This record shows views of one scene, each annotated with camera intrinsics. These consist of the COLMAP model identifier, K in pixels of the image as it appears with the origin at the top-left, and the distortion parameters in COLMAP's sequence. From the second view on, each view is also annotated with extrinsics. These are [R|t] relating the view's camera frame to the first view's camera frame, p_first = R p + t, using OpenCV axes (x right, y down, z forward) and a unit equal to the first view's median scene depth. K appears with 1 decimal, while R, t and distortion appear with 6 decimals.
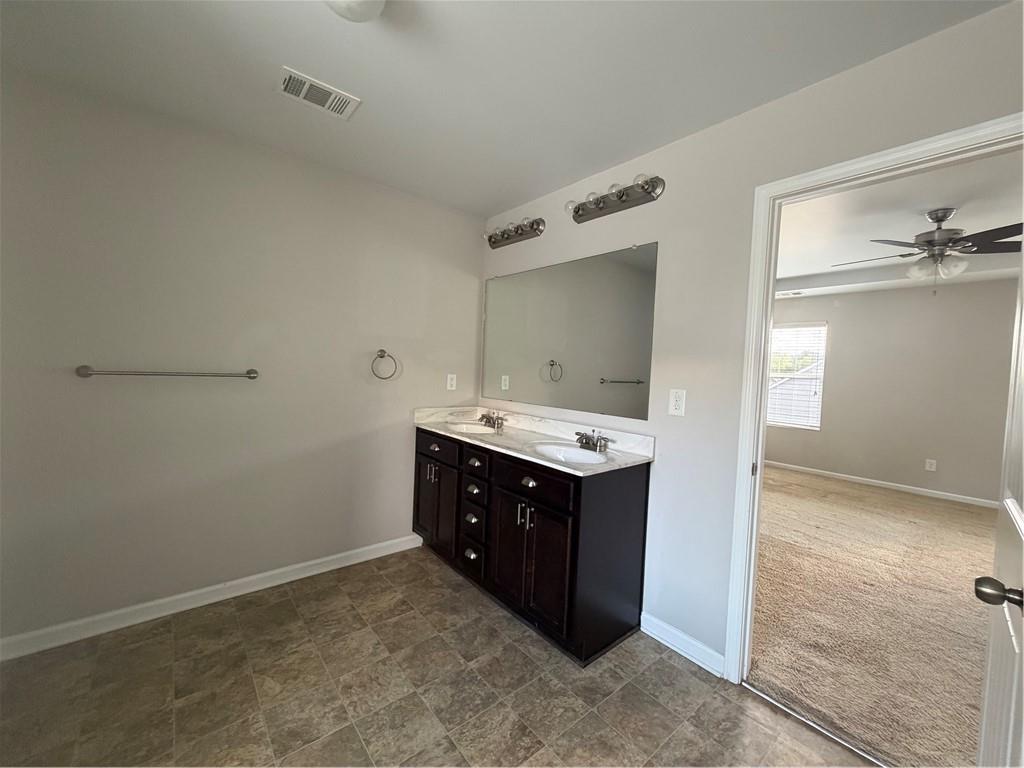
lens RADIAL K [[408.8, 0, 514.2], [0, 408.8, 380.4], [0, 0, 1]] dist [-0.000042, 0.000185]
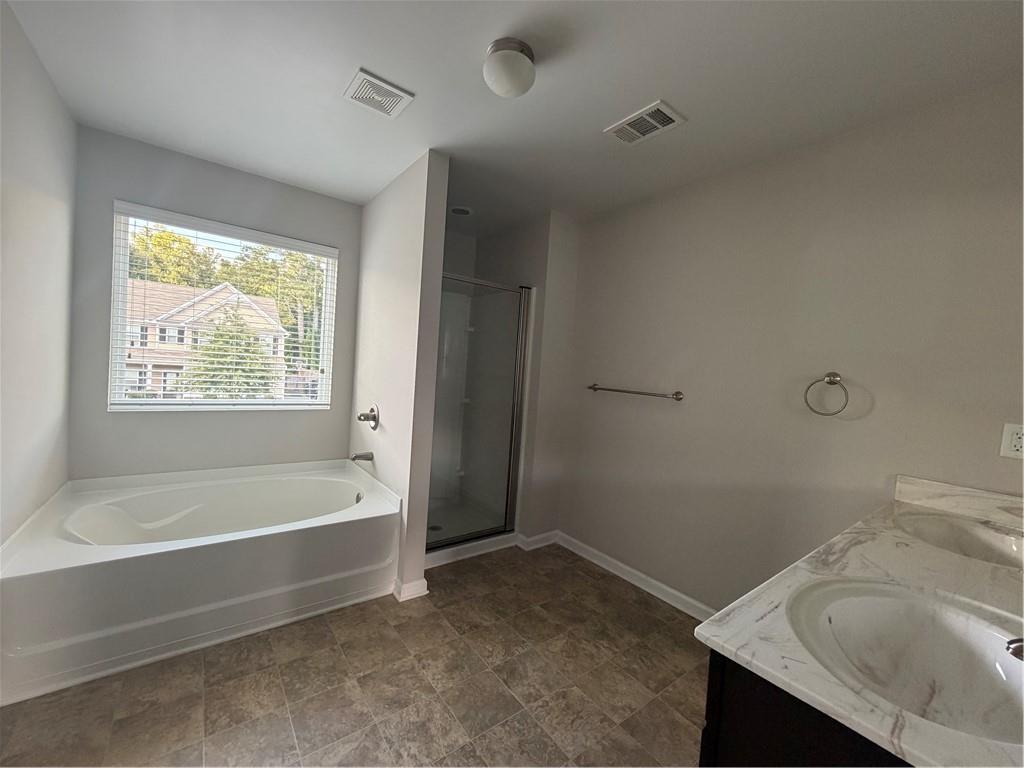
lens RADIAL K [[410.6, 0, 515.5], [0, 410.6, 383.5], [0, 0, 1]] dist [0.000596, 0.000117]
pose [[-0.038581, -0.004652, -0.999245, 0.564359], [-0.102714, 0.994711, -0.000665, -0.003422], [0.993962, 0.102611, -0.038854, 0.769118]]
